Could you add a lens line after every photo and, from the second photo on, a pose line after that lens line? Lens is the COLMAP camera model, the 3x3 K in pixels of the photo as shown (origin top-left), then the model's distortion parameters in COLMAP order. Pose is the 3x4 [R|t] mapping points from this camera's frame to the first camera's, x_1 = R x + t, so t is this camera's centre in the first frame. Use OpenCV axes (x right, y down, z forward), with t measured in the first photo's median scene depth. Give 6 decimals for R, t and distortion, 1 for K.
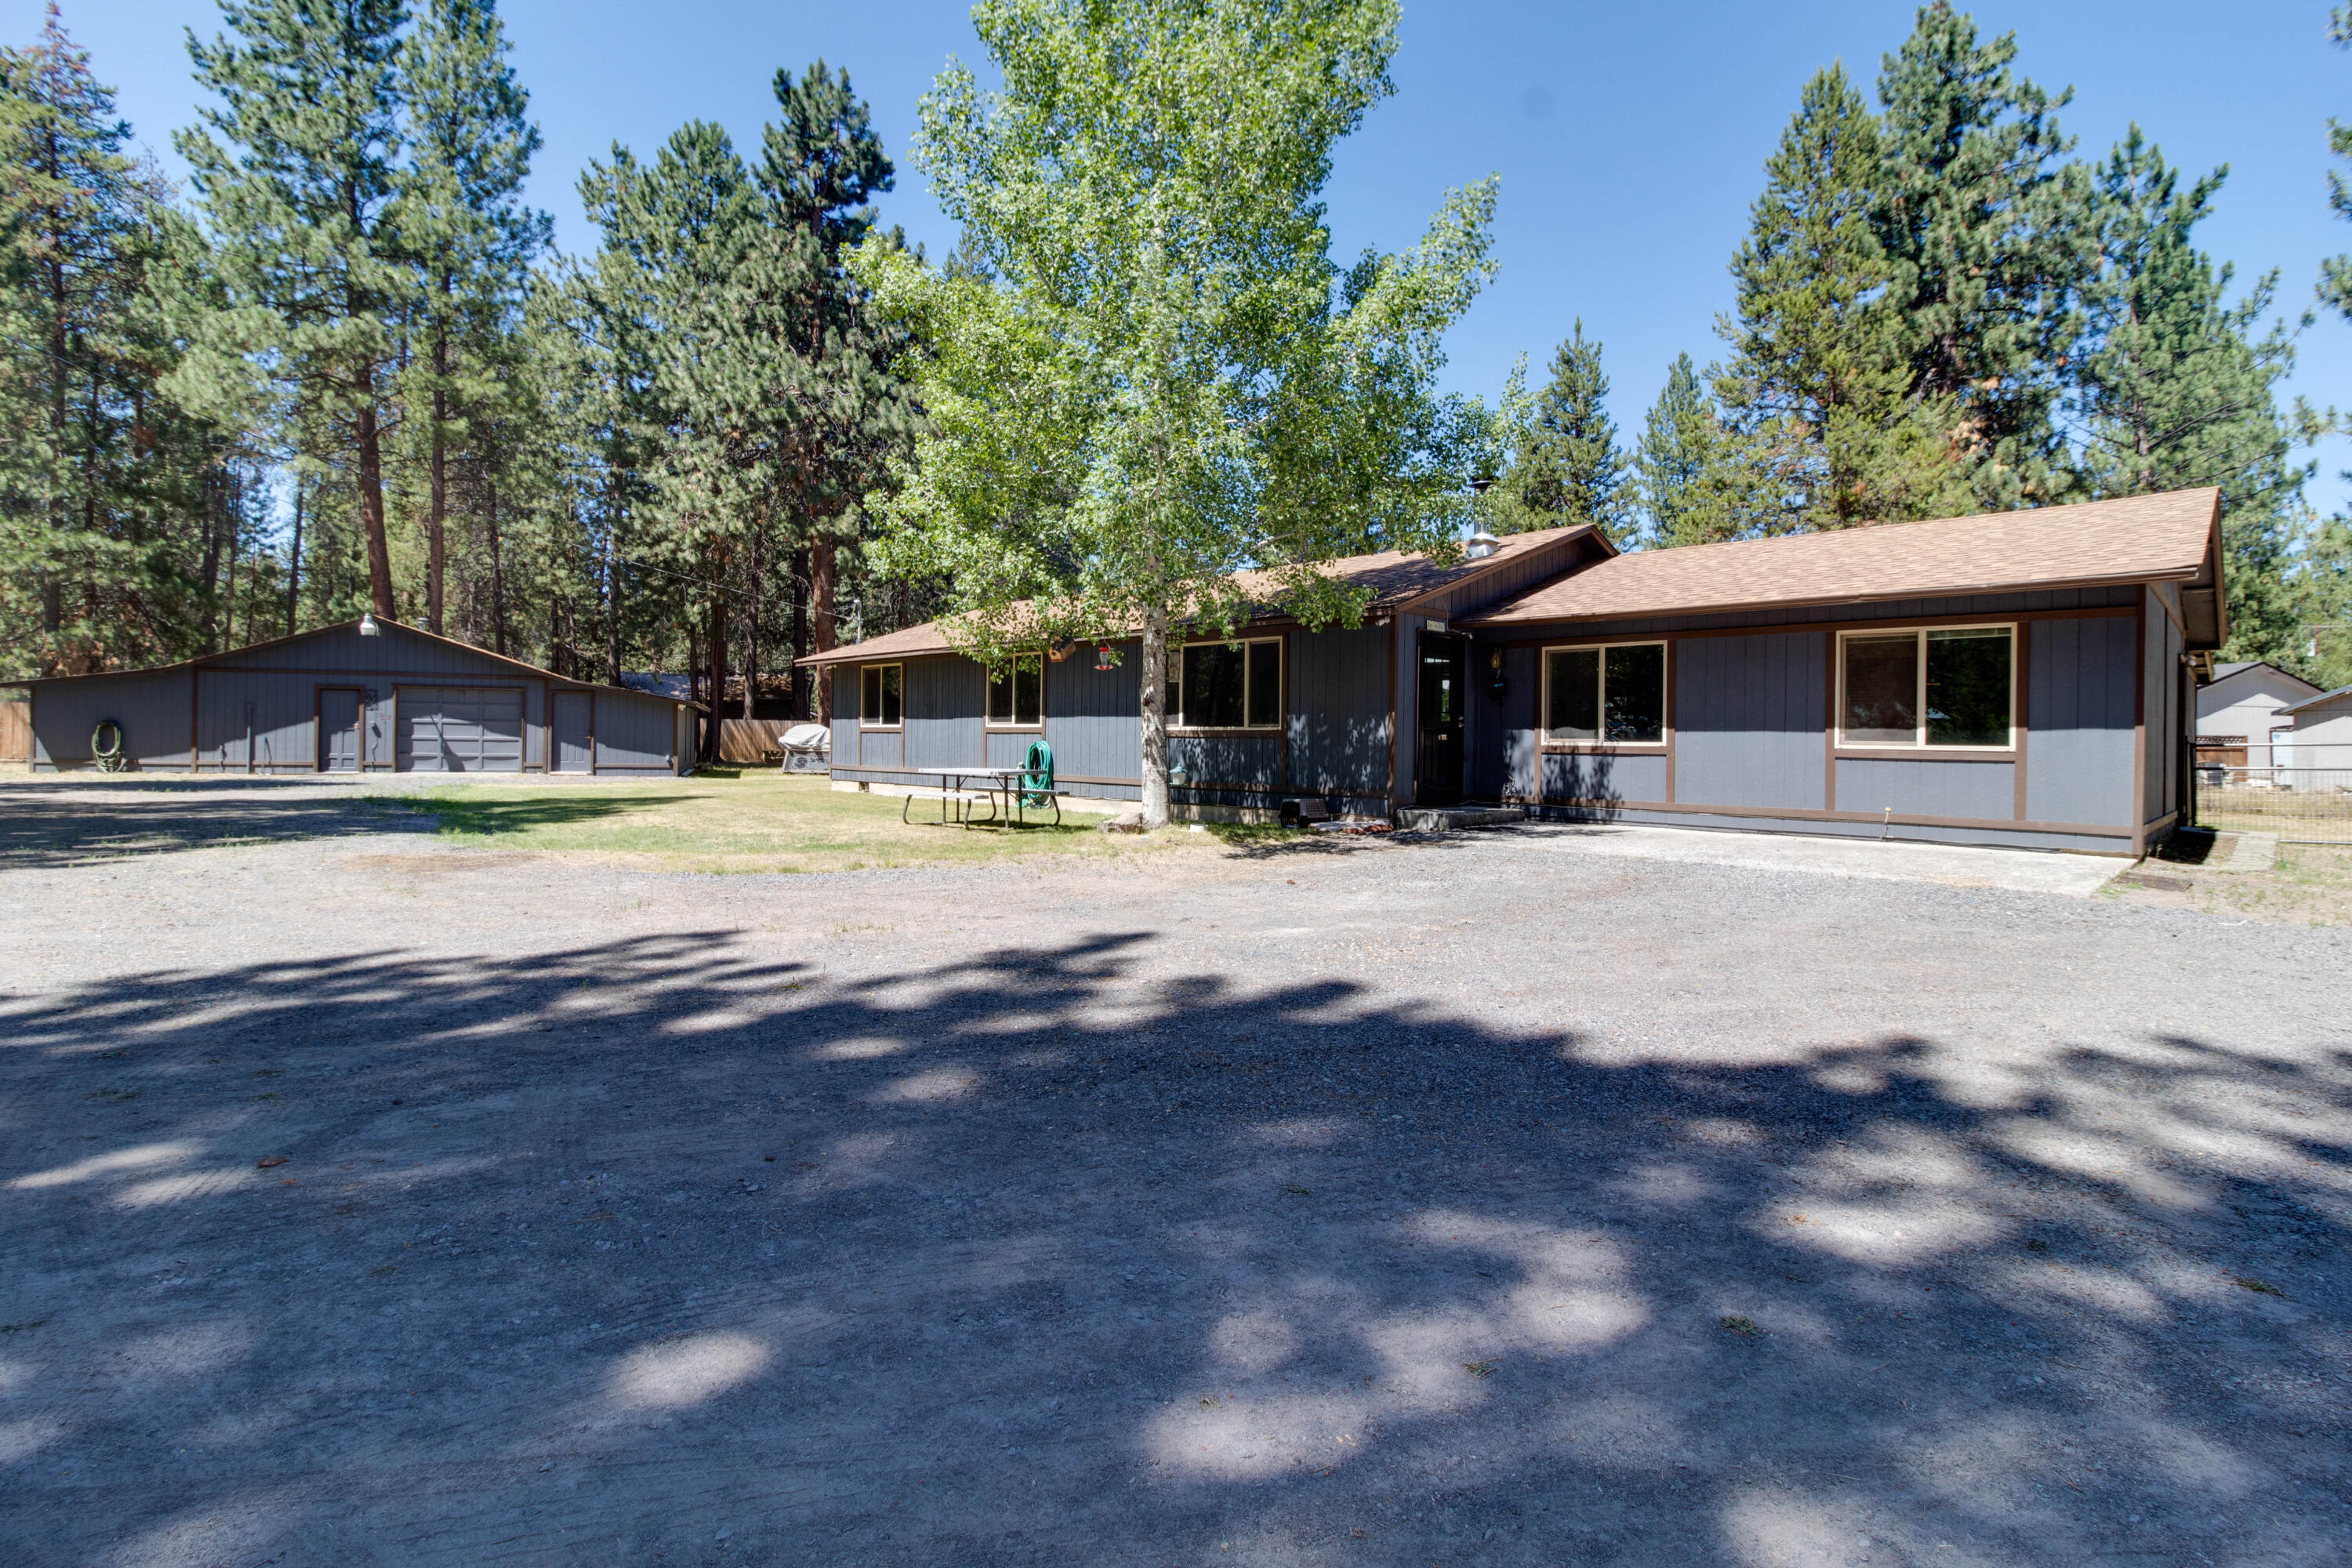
lens RADIAL K [[1141.4, 0, 1165.6], [0, 1141.4, 745.9], [0, 0, 1]] dist [-0.020712, -0.003748]
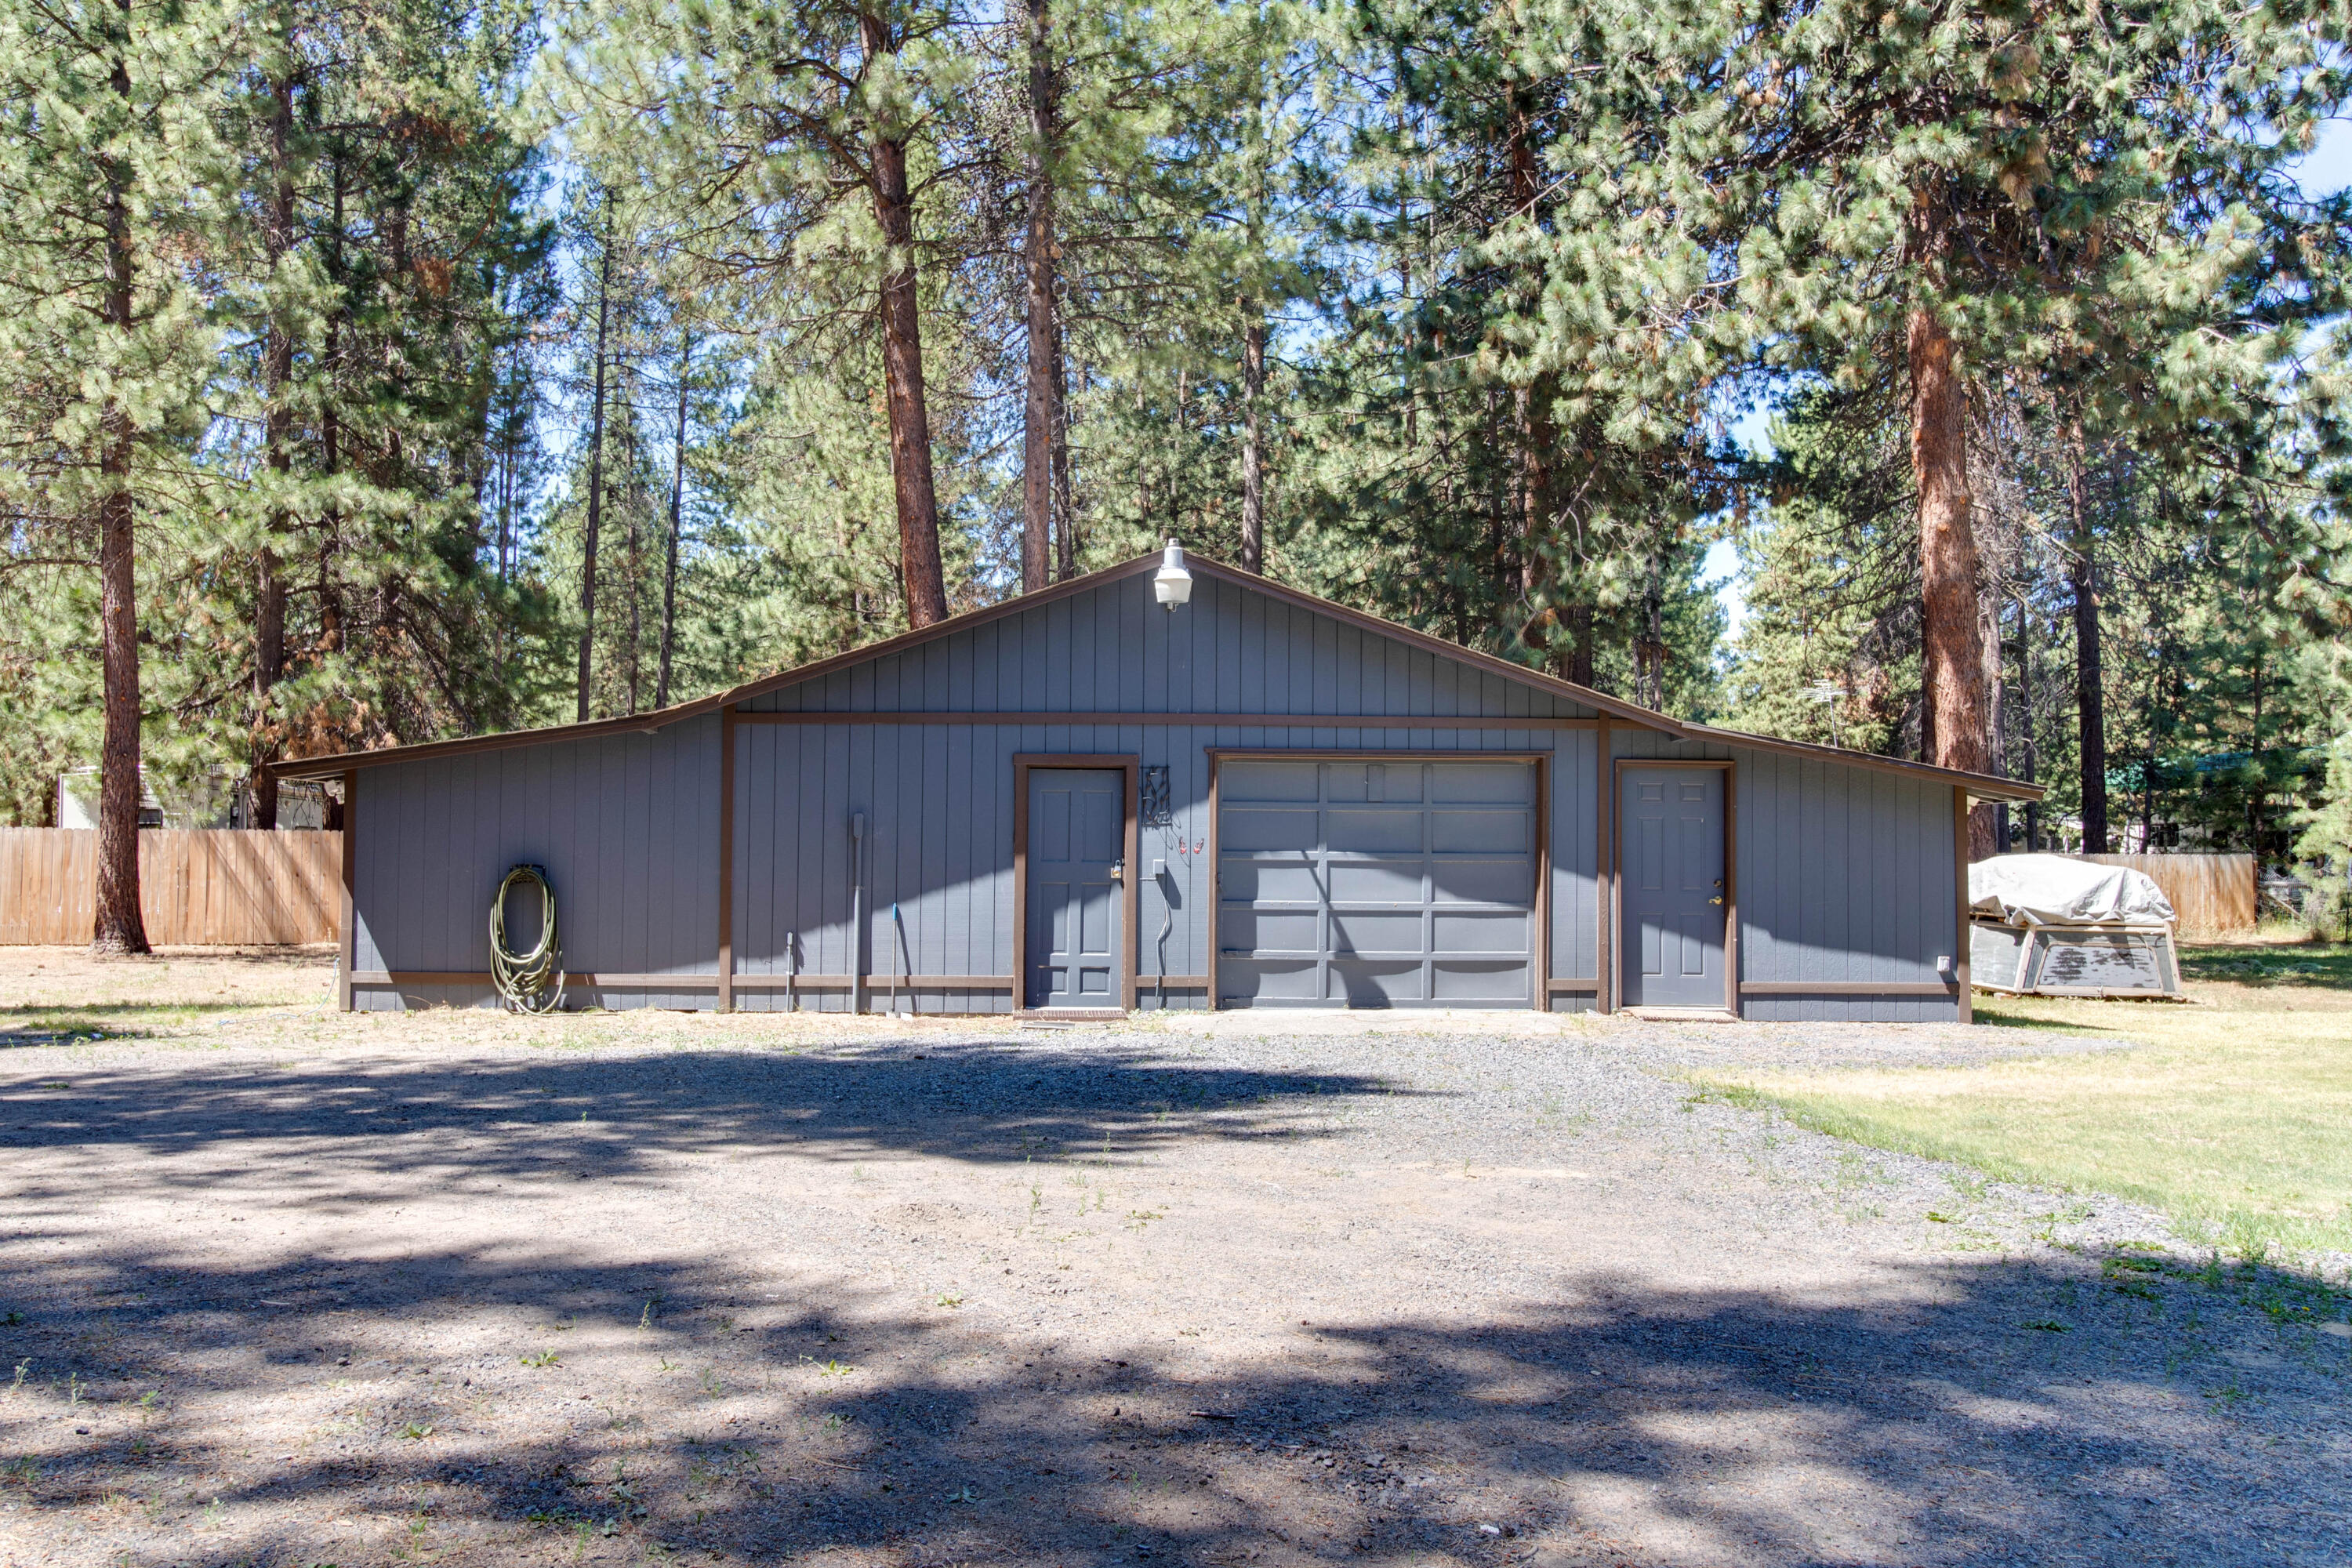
lens RADIAL K [[1820.2, 0, 1077.9], [0, 1820.2, 835.4], [0, 0, 1]] dist [-0.035480, -0.003900]
pose [[0.954475, -0.016132, -0.297854, -0.599463], [0.007001, 0.999473, -0.031698, -0.013390], [0.298208, 0.028170, 0.954085, 0.492977]]
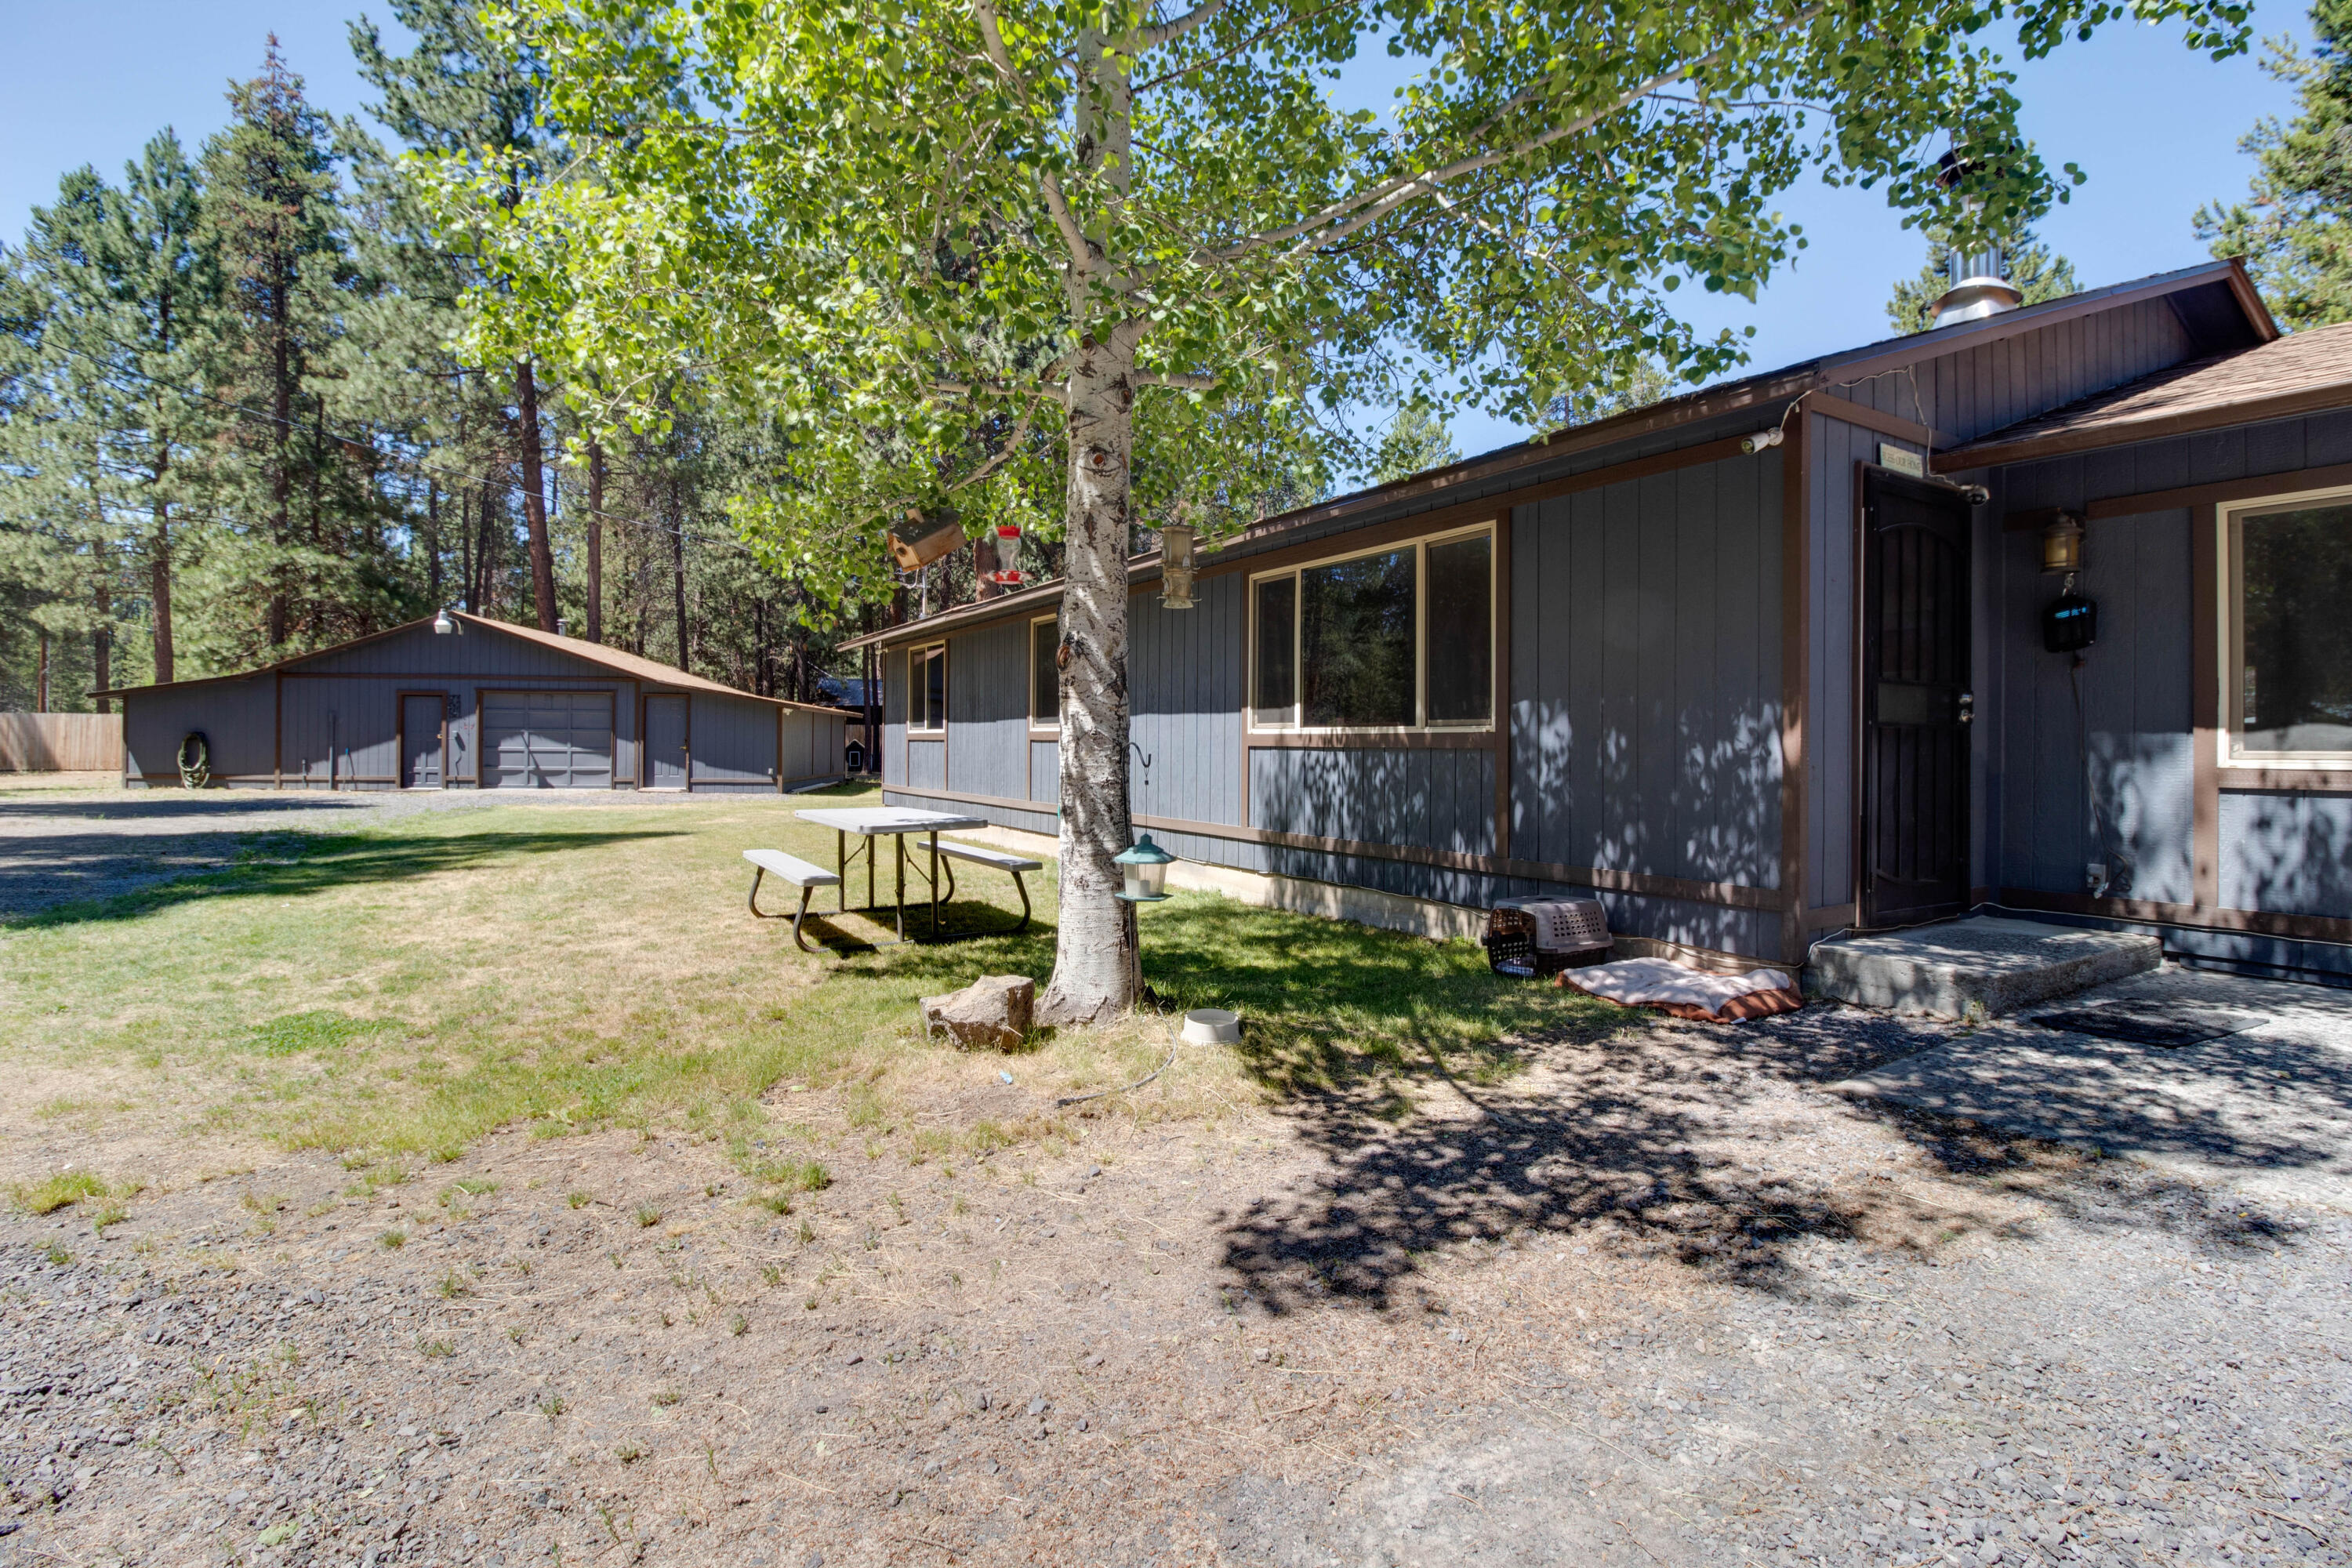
lens RADIAL K [[1074.4, 0, 1188.8], [0, 1074.4, 735.5], [0, 0, 1]] dist [-0.022322, -0.000368]
pose [[0.975034, -0.008080, -0.221907, 0.045742], [0.005352, 0.999903, -0.012894, -0.005307], [0.221990, 0.011384, 0.974982, 0.335028]]
